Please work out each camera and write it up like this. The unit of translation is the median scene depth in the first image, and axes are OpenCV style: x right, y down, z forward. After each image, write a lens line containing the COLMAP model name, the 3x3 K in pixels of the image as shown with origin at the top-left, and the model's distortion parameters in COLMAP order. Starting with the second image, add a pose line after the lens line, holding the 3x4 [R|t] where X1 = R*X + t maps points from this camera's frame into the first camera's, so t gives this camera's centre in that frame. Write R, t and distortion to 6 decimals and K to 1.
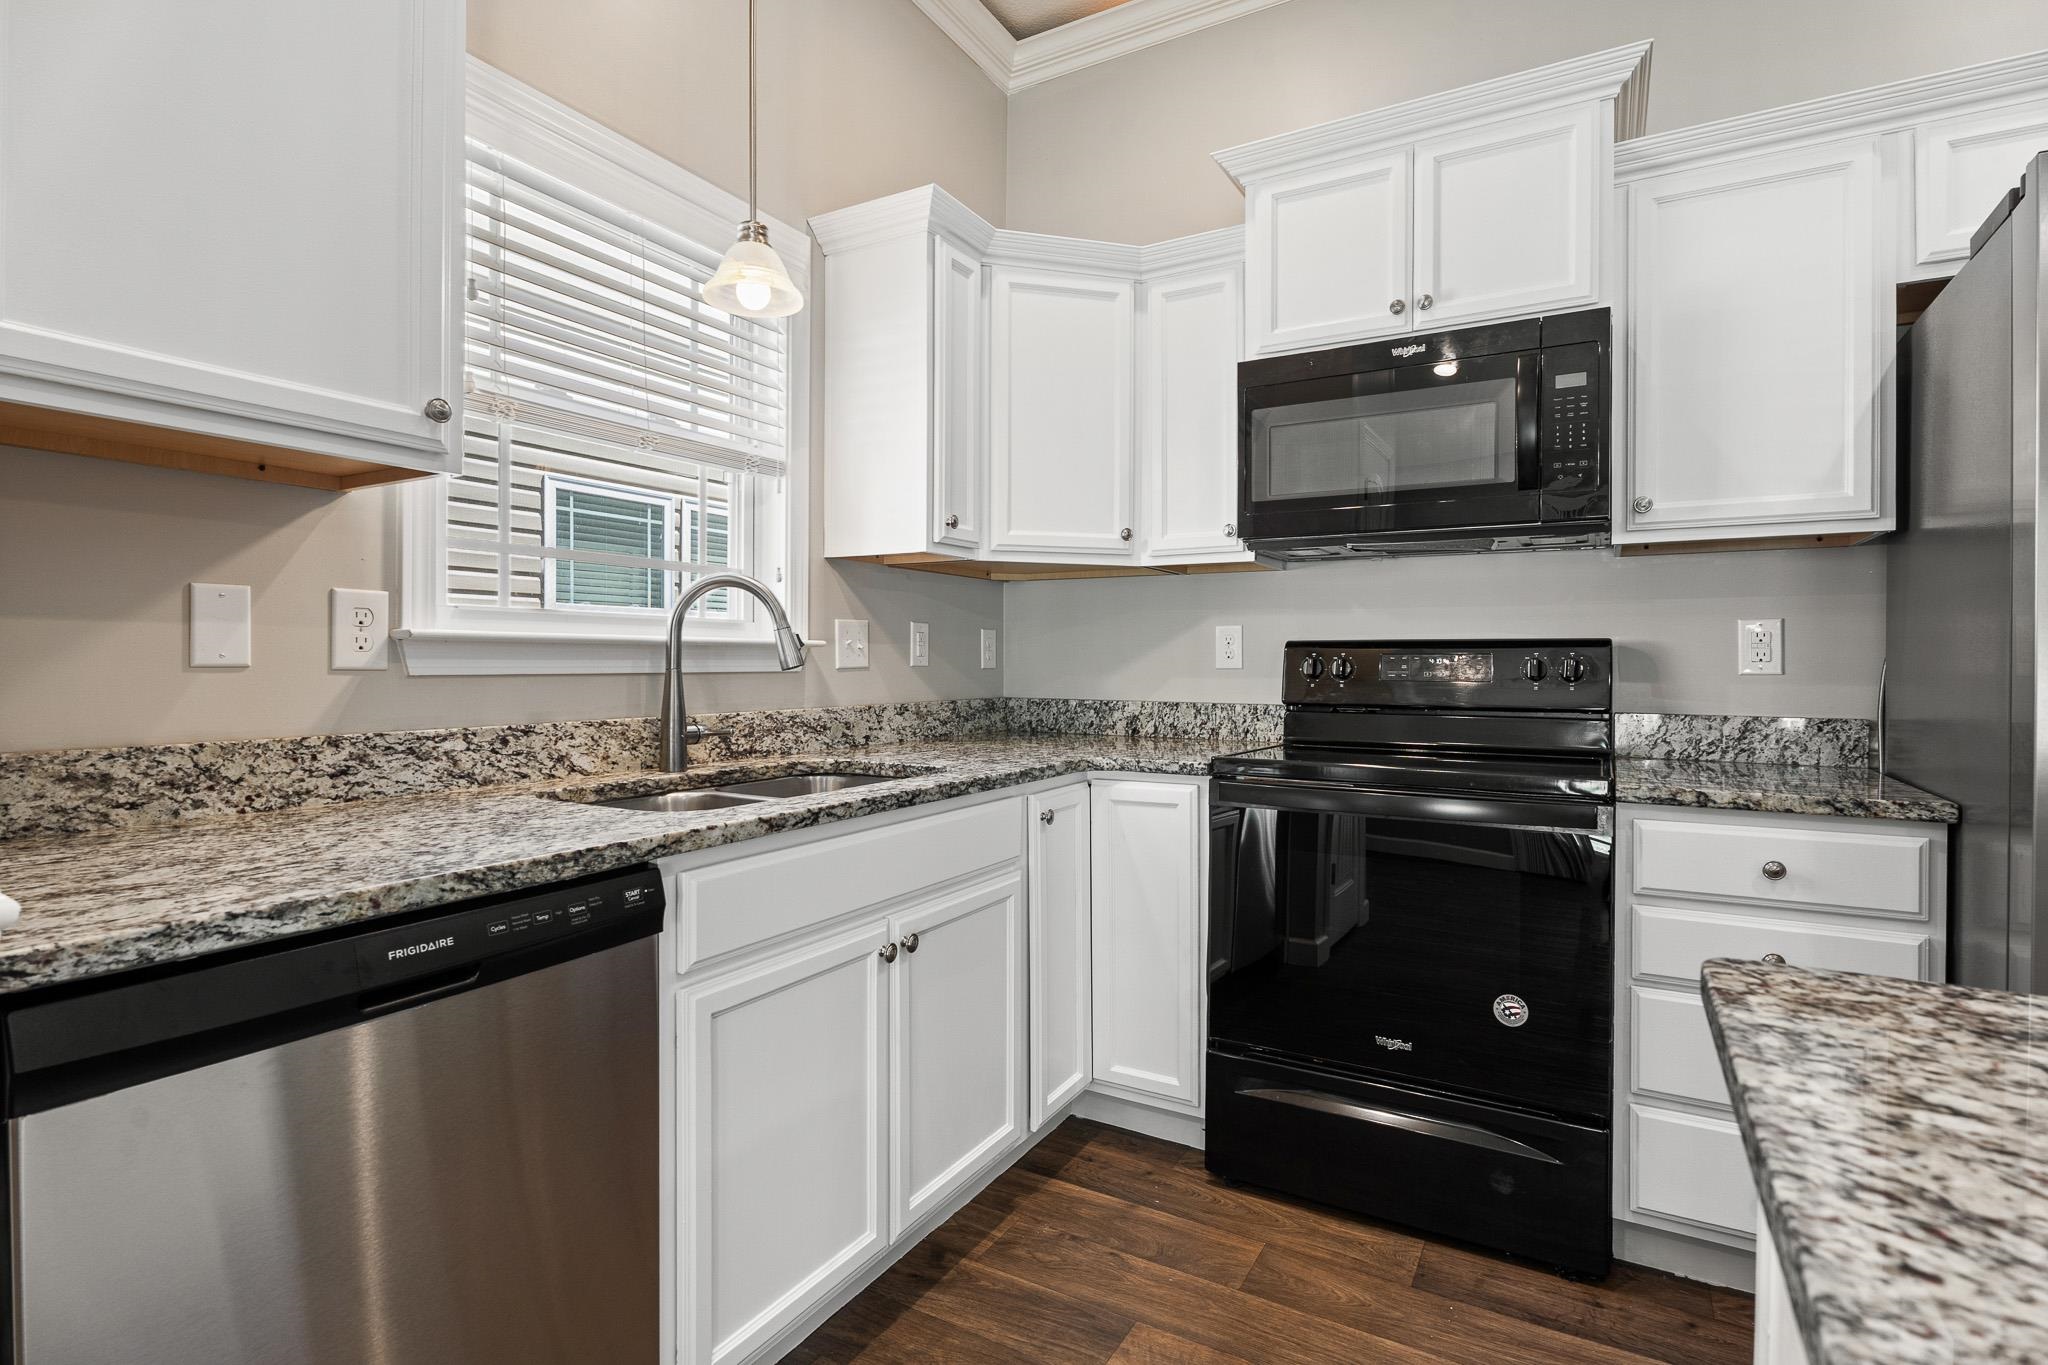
lens RADIAL K [[994.1, 0, 1031.5], [0, 994.1, 669.3], [0, 0, 1]] dist [-0.003562, -0.000338]
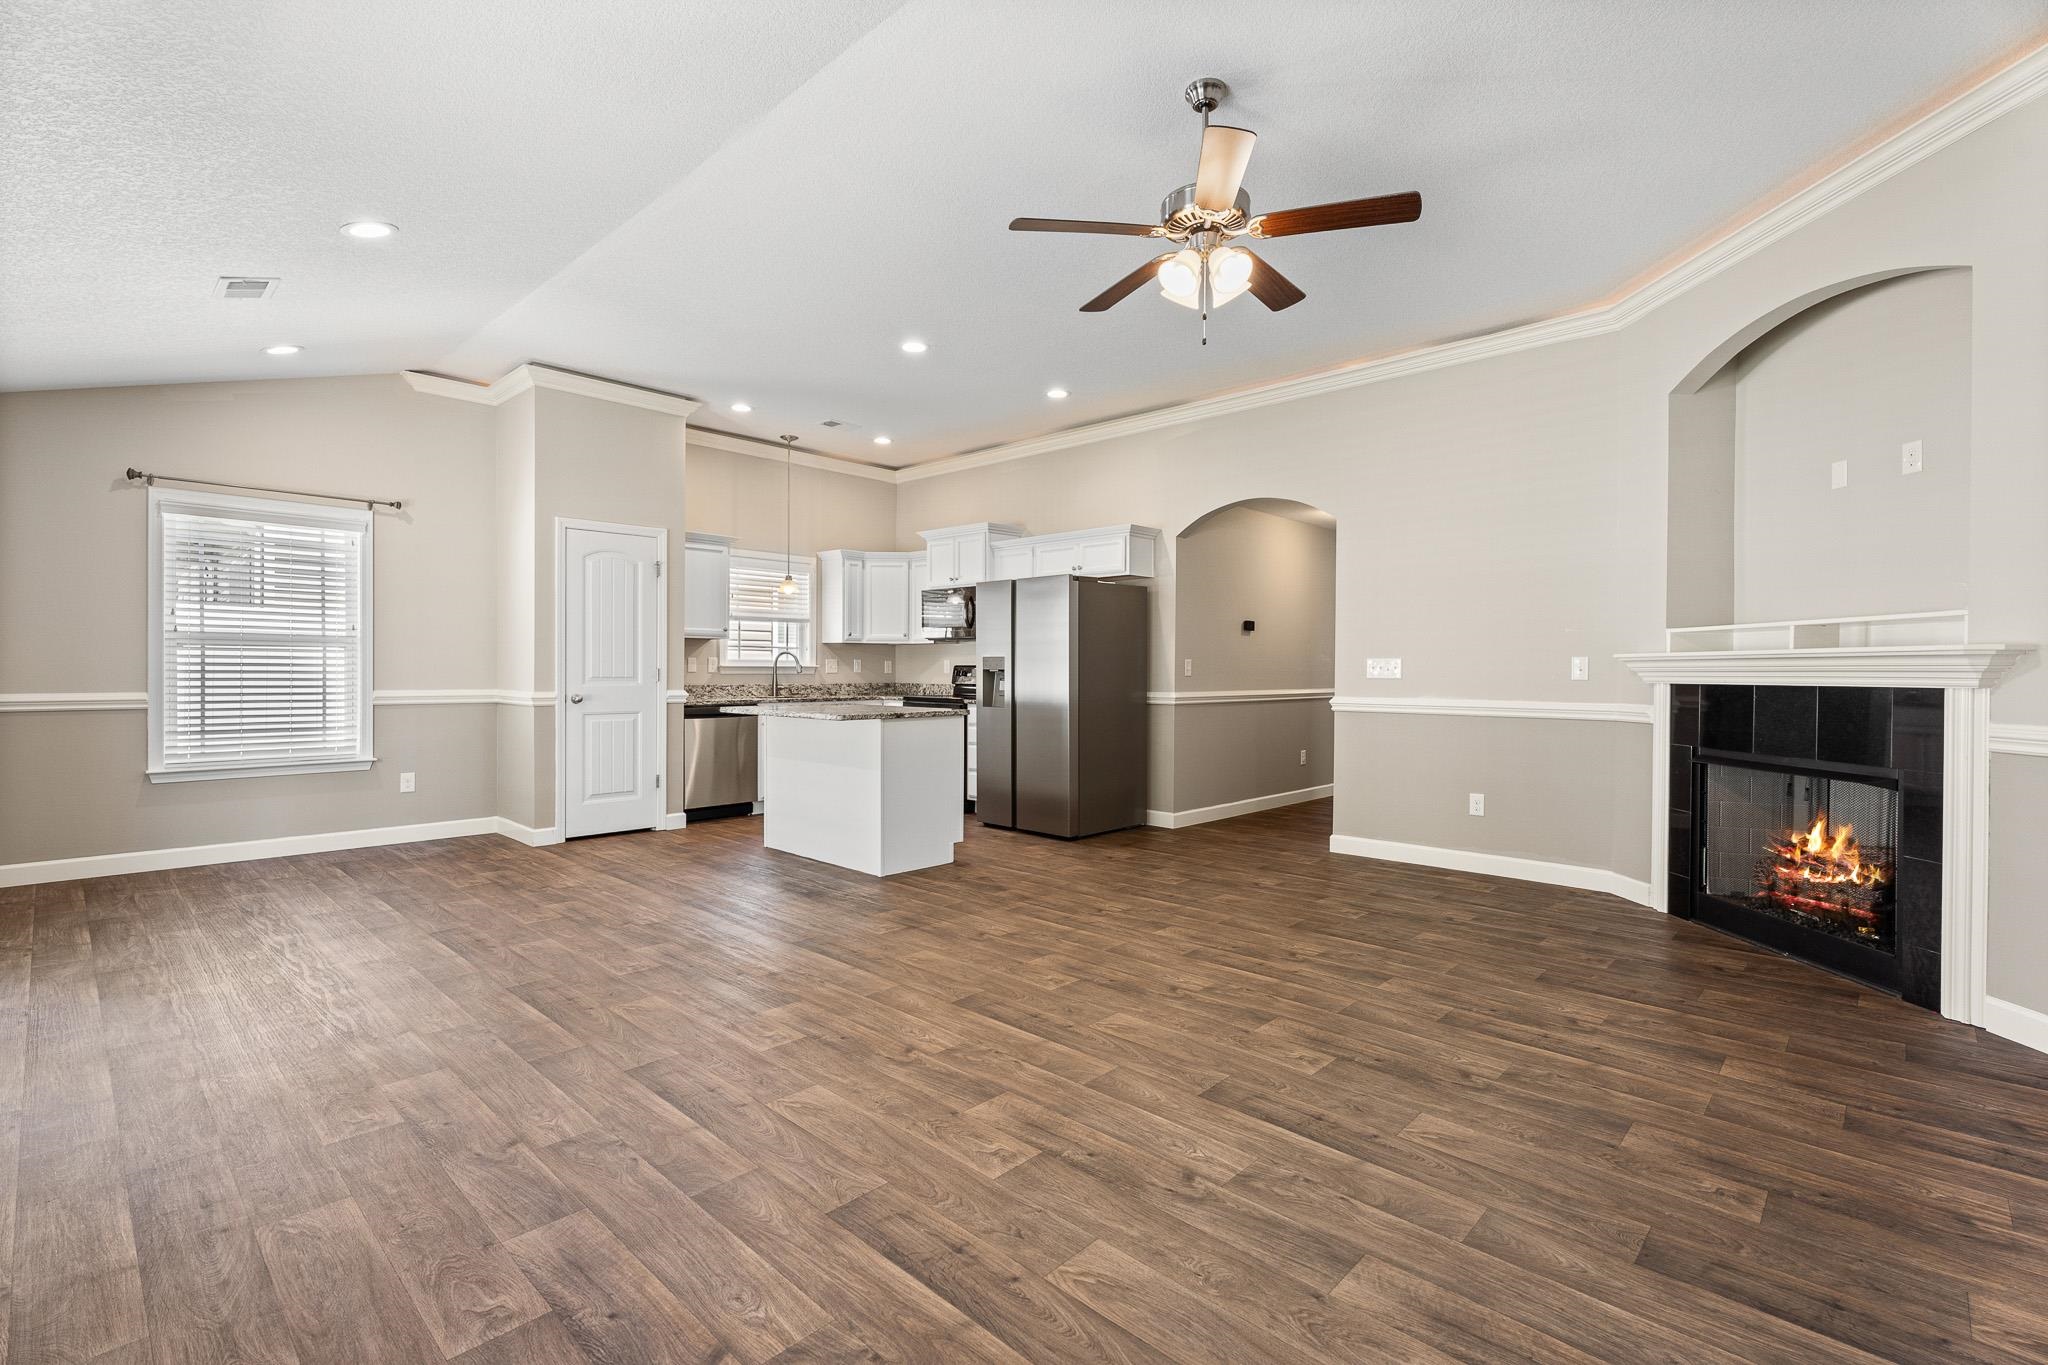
lens RADIAL K [[917.7, 0, 1029.8], [0, 917.7, 674.6], [0, 0, 1]] dist [0.003977, -0.002990]
pose [[0.972670, 0.002778, -0.232175, 1.521660], [-0.003208, 0.999994, -0.001476, 0.008473], [0.232169, 0.002181, 0.972673, -2.434468]]
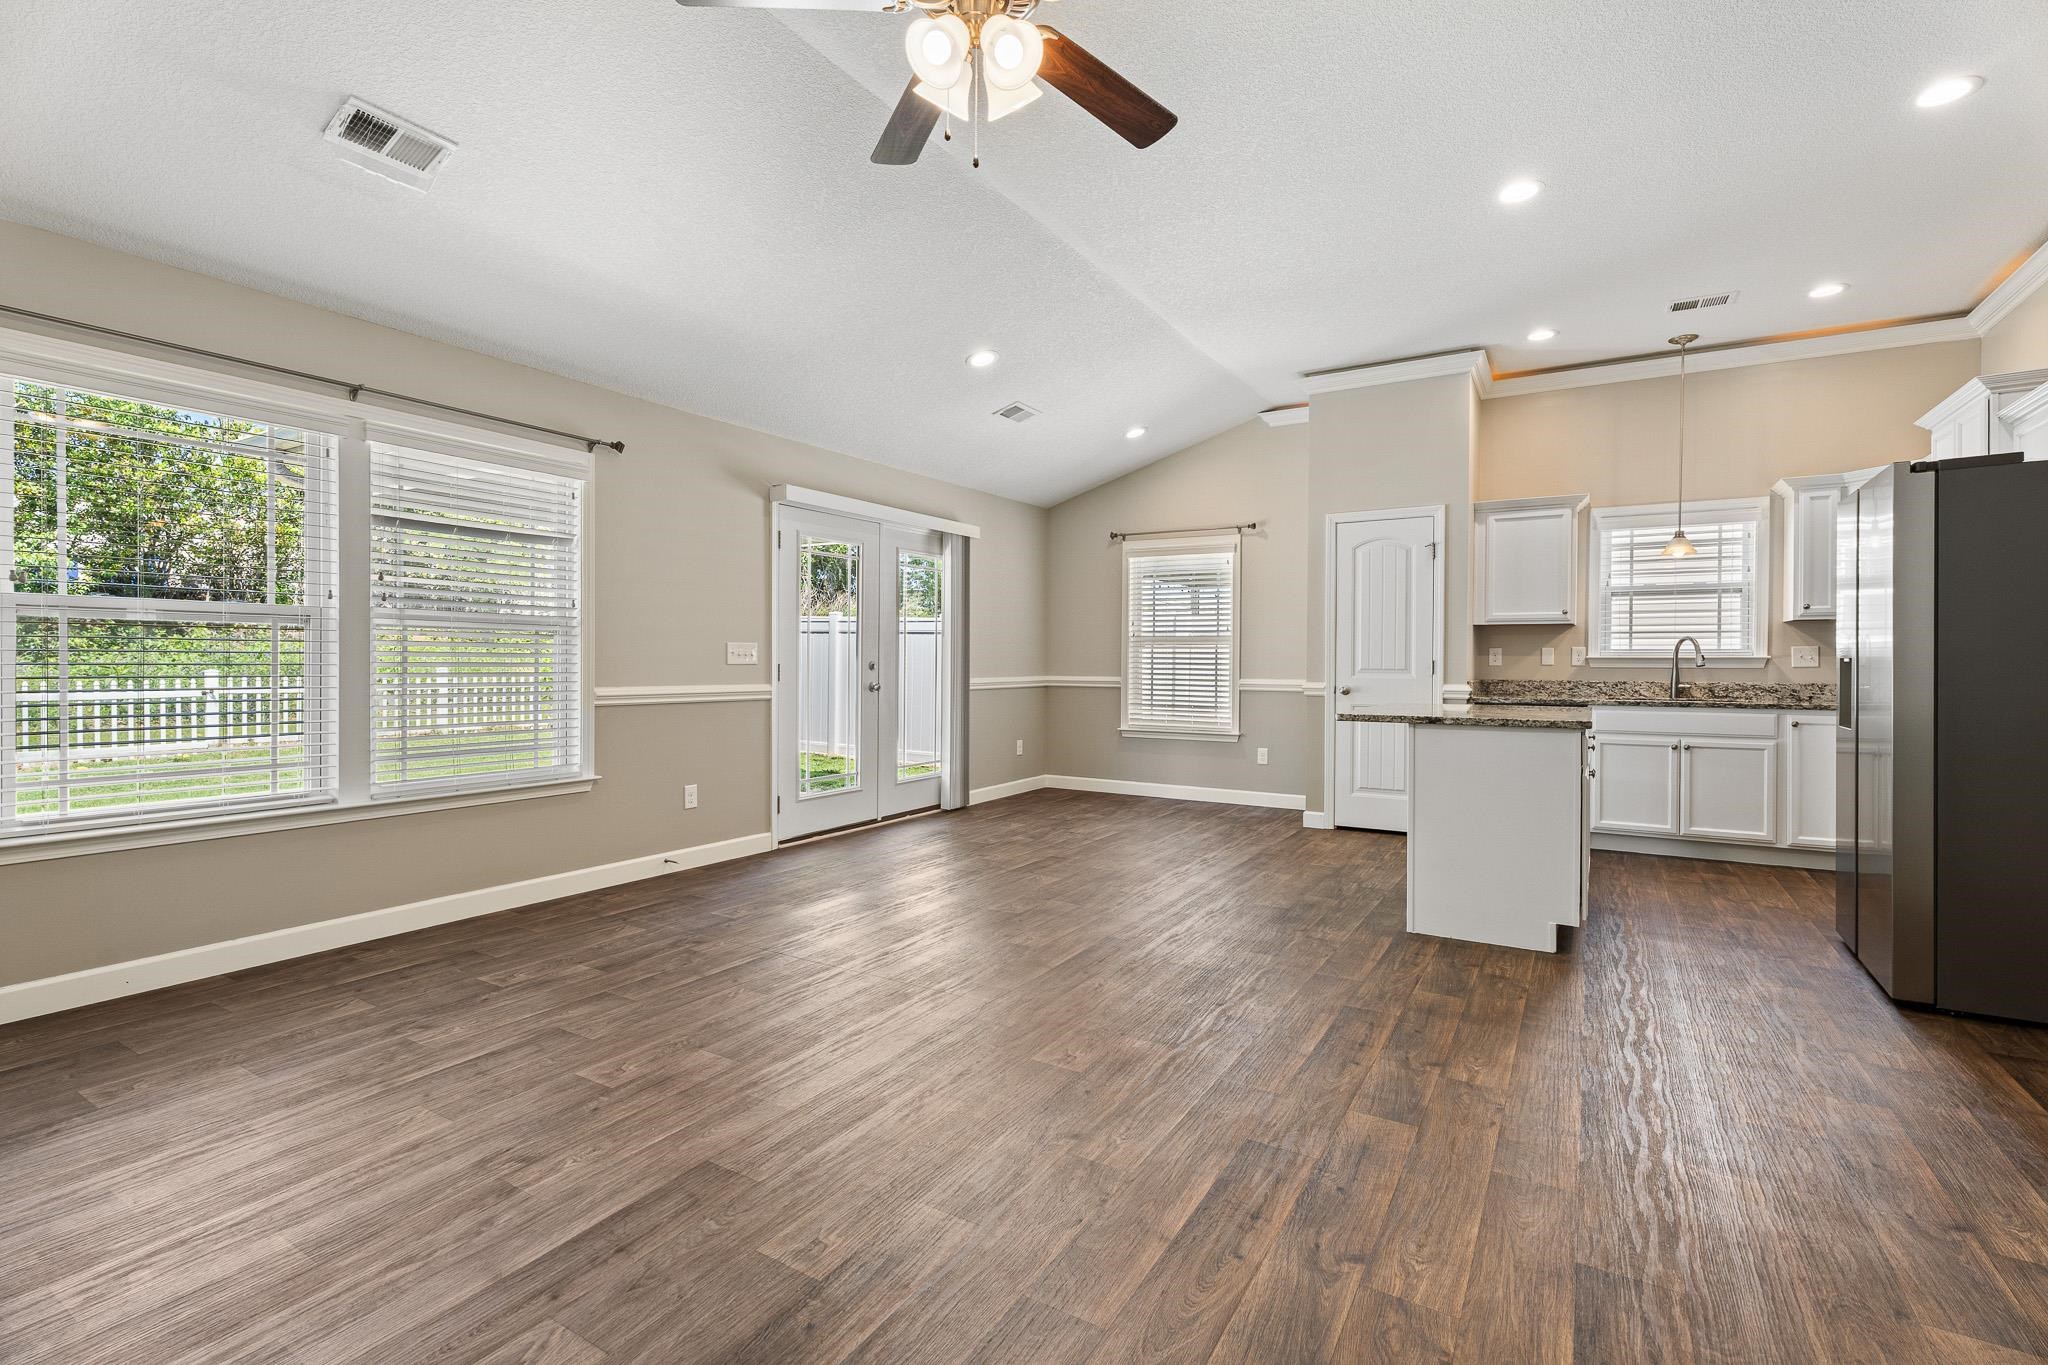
lens RADIAL K [[925.3, 0, 1038.4], [0, 925.3, 669.7], [0, 0, 1]] dist [0.008682, 0.000049]
pose [[-0.018731, 0.005560, -0.999809, 2.423282], [-0.010405, 0.999929, 0.005756, 0.013171], [0.999770, 0.010511, -0.018672, -0.901287]]
